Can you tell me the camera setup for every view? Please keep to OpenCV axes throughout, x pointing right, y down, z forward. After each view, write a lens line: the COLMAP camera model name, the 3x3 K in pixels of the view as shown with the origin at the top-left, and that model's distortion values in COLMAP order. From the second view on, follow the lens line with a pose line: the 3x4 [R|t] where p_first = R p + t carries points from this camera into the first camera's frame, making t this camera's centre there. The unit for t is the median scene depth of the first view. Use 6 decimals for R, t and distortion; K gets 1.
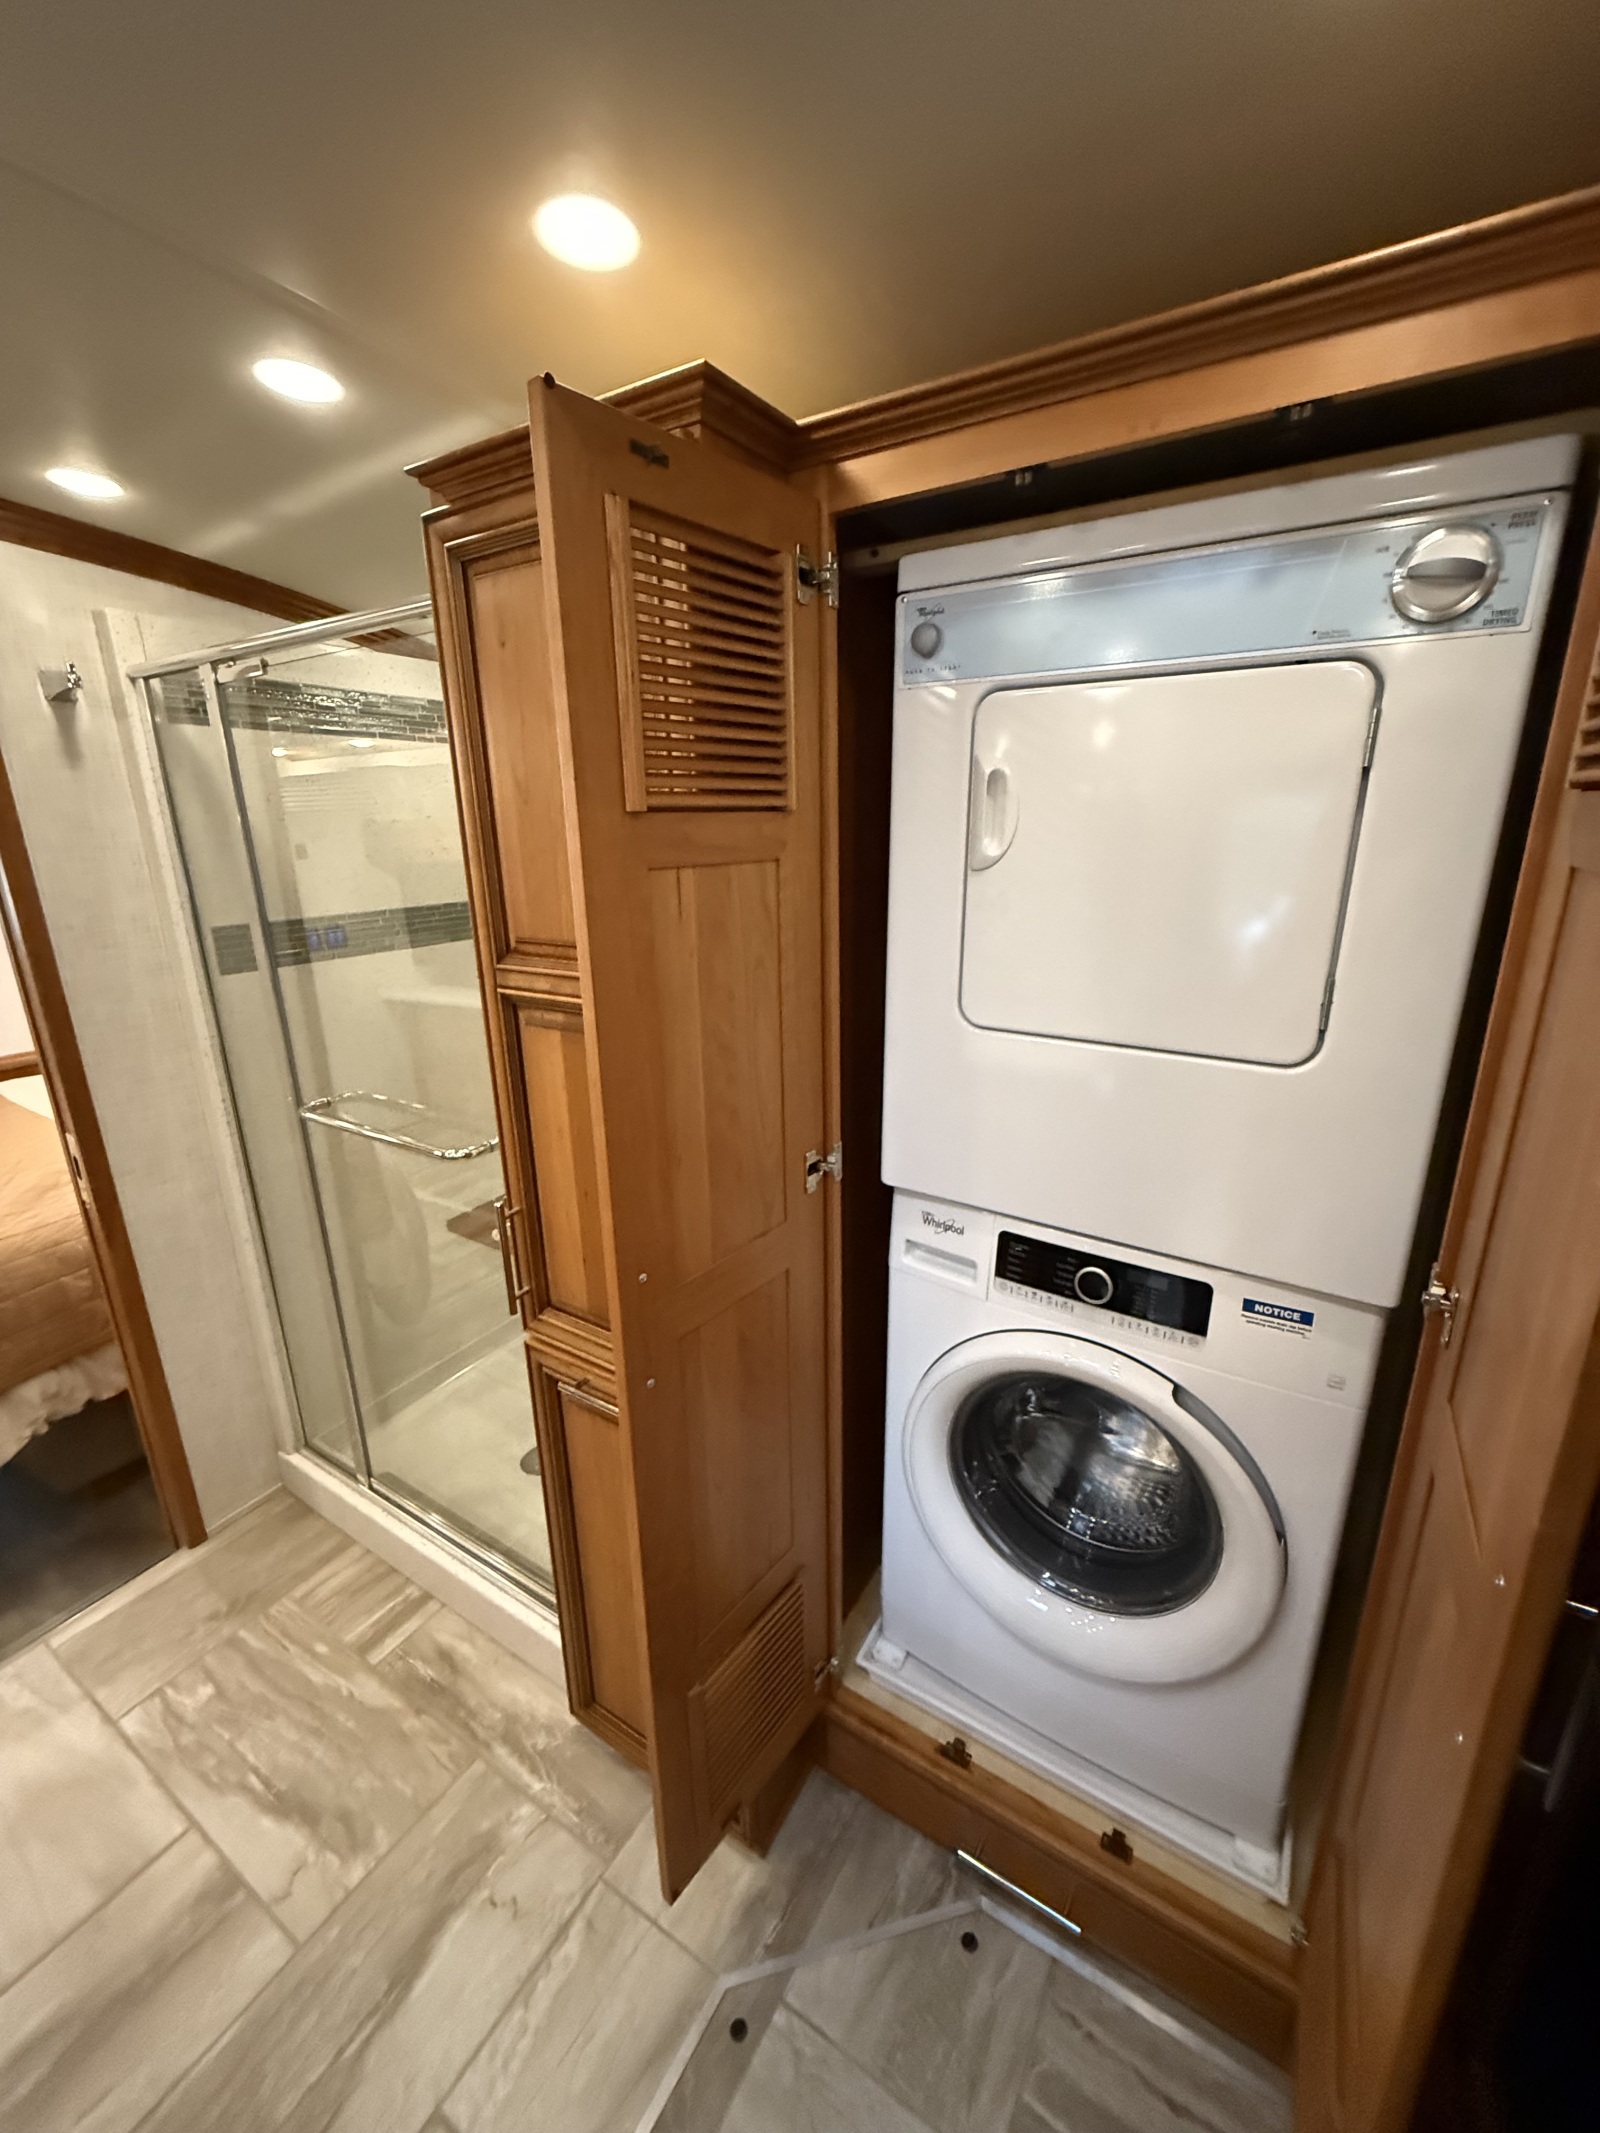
lens RADIAL K [[848.9, 0, 806.0], [0, 848.9, 1063.2], [0, 0, 1]] dist [0.000846, -0.000327]
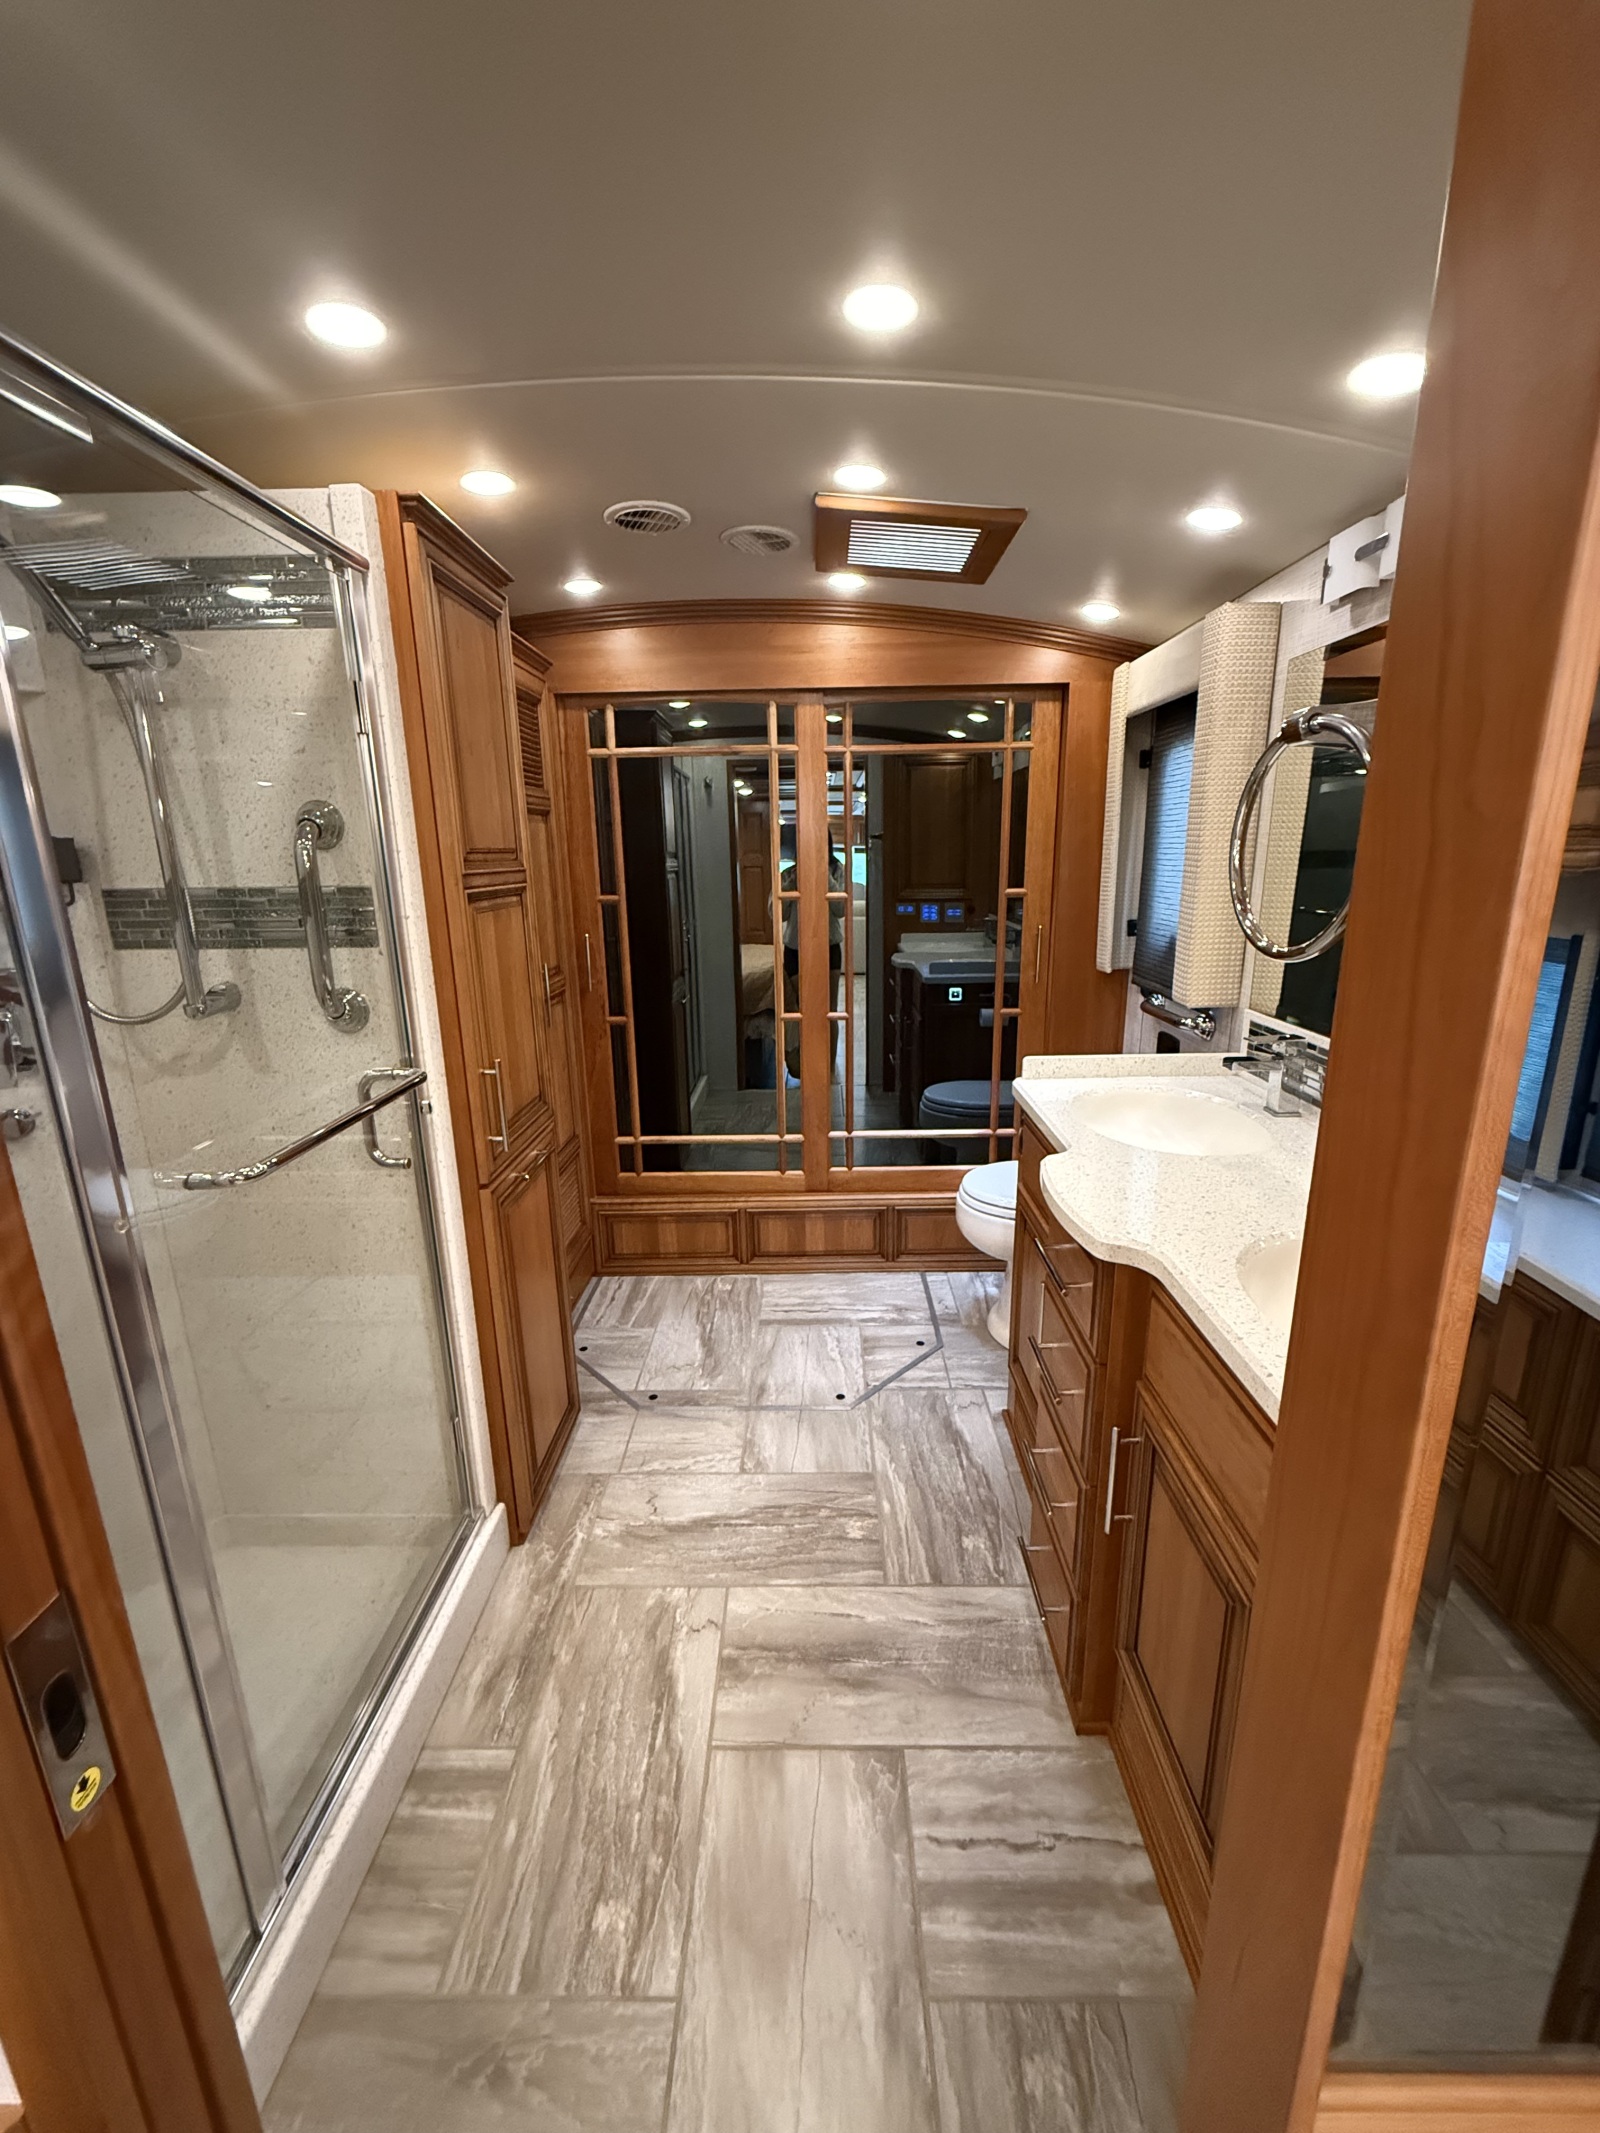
lens RADIAL K [[848.9, 0, 806.0], [0, 848.9, 1063.2], [0, 0, 1]] dist [0.000846, -0.000327]
pose [[-0.514811, -0.186173, 0.836845, -1.383544], [0.260508, 0.896006, 0.359594, -0.142579], [-0.816765, 0.403128, -0.412775, 0.941898]]
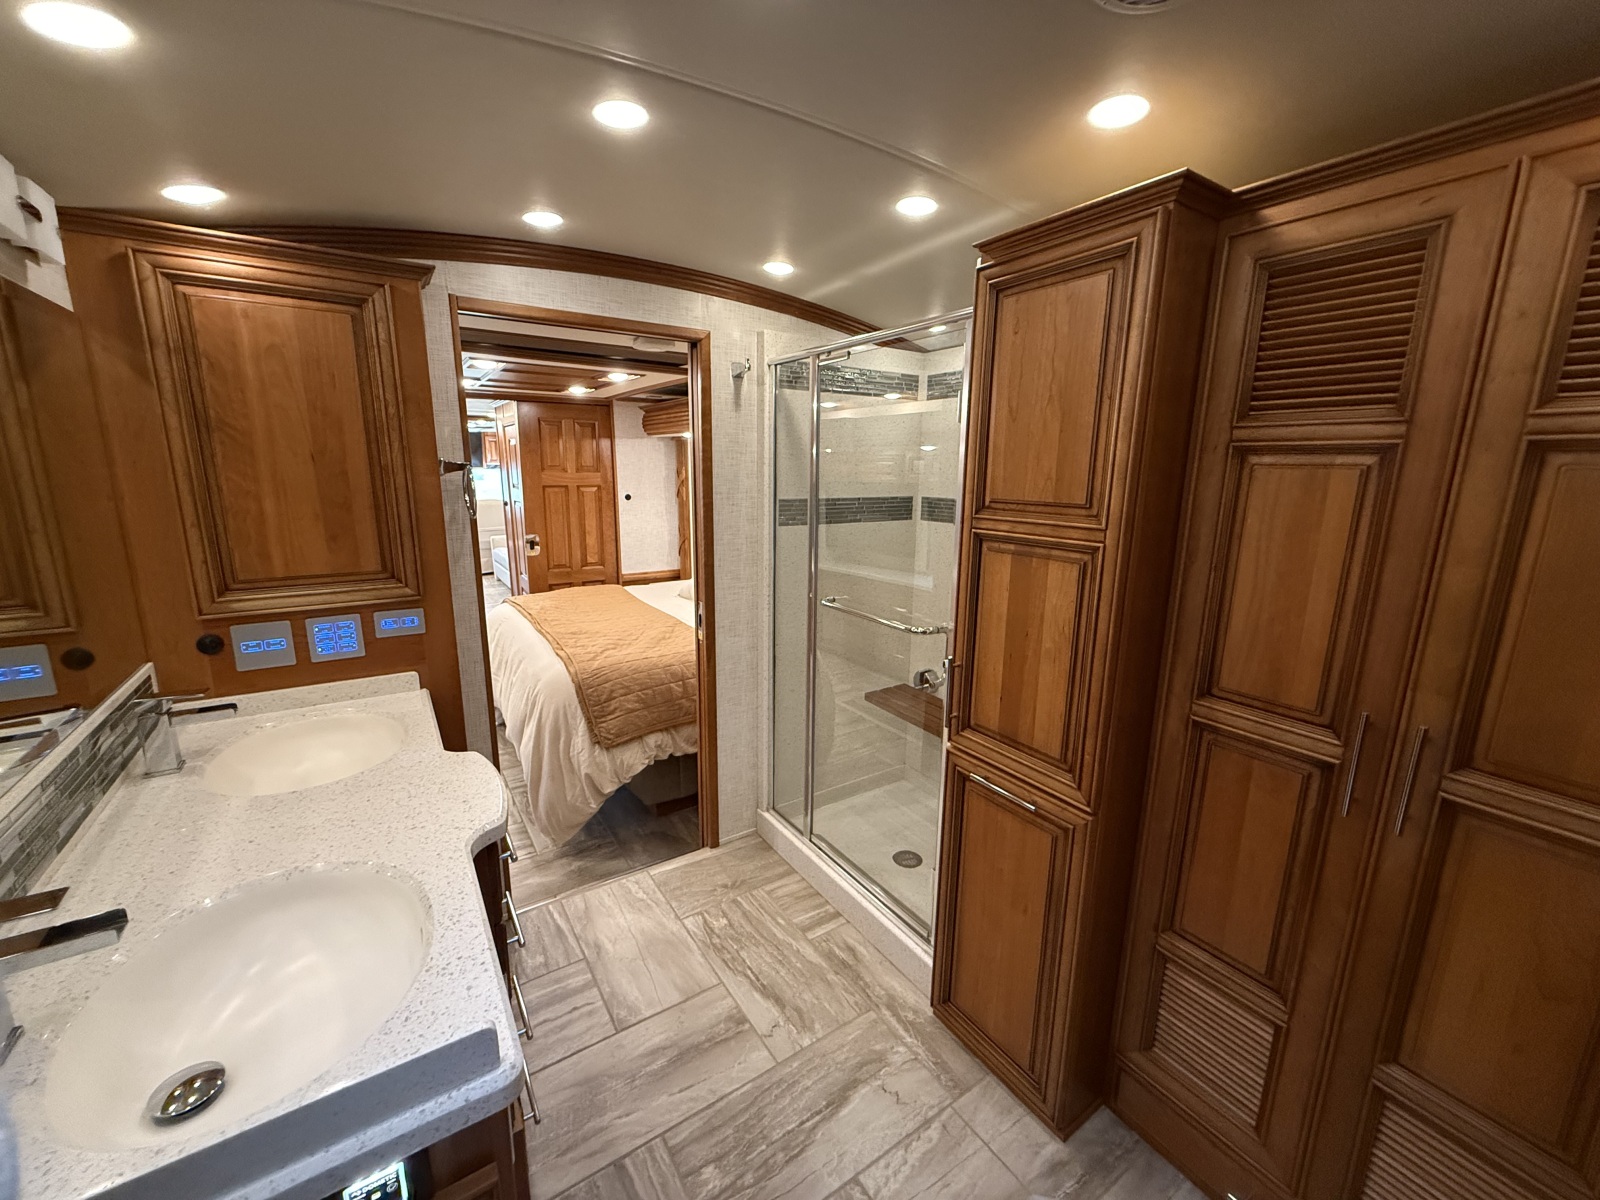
lens RADIAL K [[636.7, 0, 797.0], [0, 636.7, 597.3], [0, 0, 1]] dist [0.000846, -0.000327]
pose [[0.905992, 0.110810, -0.408534, -0.110280], [-0.140889, 0.989039, -0.044180, 0.119658], [0.399161, 0.097585, 0.911673, -0.232841]]
